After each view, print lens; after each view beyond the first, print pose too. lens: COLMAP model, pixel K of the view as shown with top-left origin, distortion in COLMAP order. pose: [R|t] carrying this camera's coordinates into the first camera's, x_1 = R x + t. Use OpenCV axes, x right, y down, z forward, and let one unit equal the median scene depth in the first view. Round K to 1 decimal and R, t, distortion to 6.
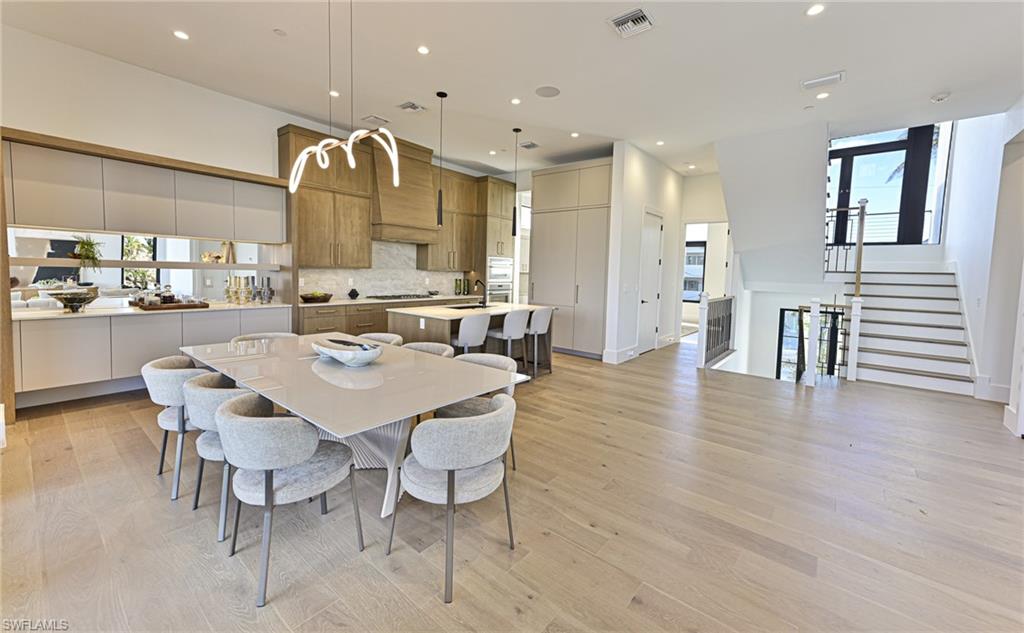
lens RADIAL K [[393.6, 0, 513.6], [0, 393.6, 289.5], [0, 0, 1]] dist [0.000799, 0.000031]
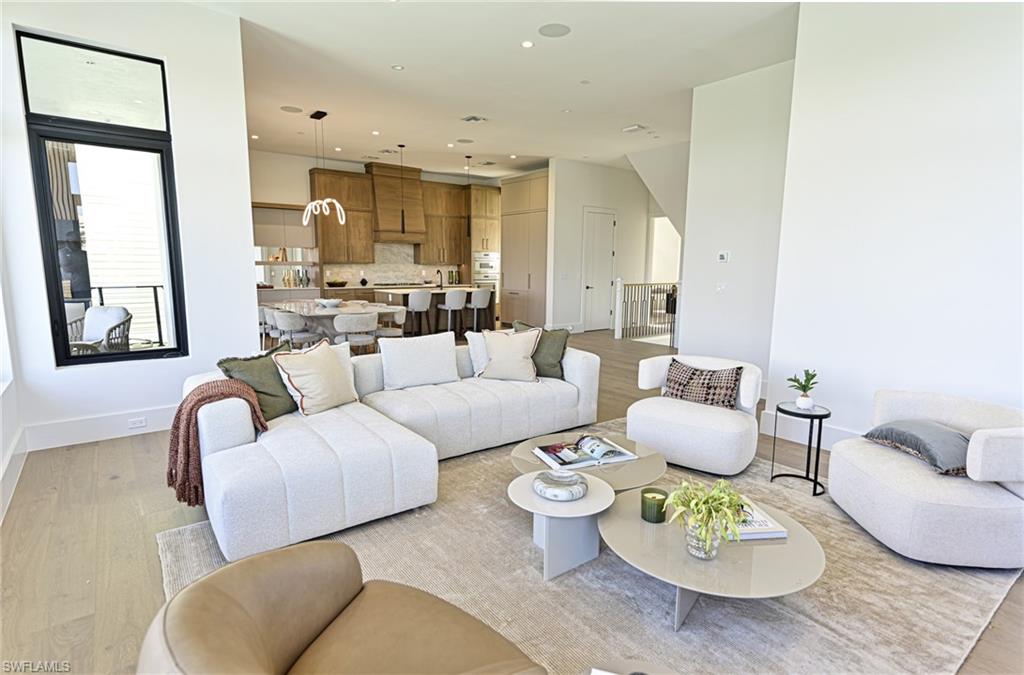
lens RADIAL K [[518.9, 0, 512.0], [0, 518.9, 337.5], [0, 0, 1]] dist [-0.000430, -0.000004]
pose [[0.973610, 0.015881, -0.227666, 0.528948], [0.004980, 0.995860, 0.090766, 0.043232], [0.228165, -0.089505, 0.969500, -0.682225]]
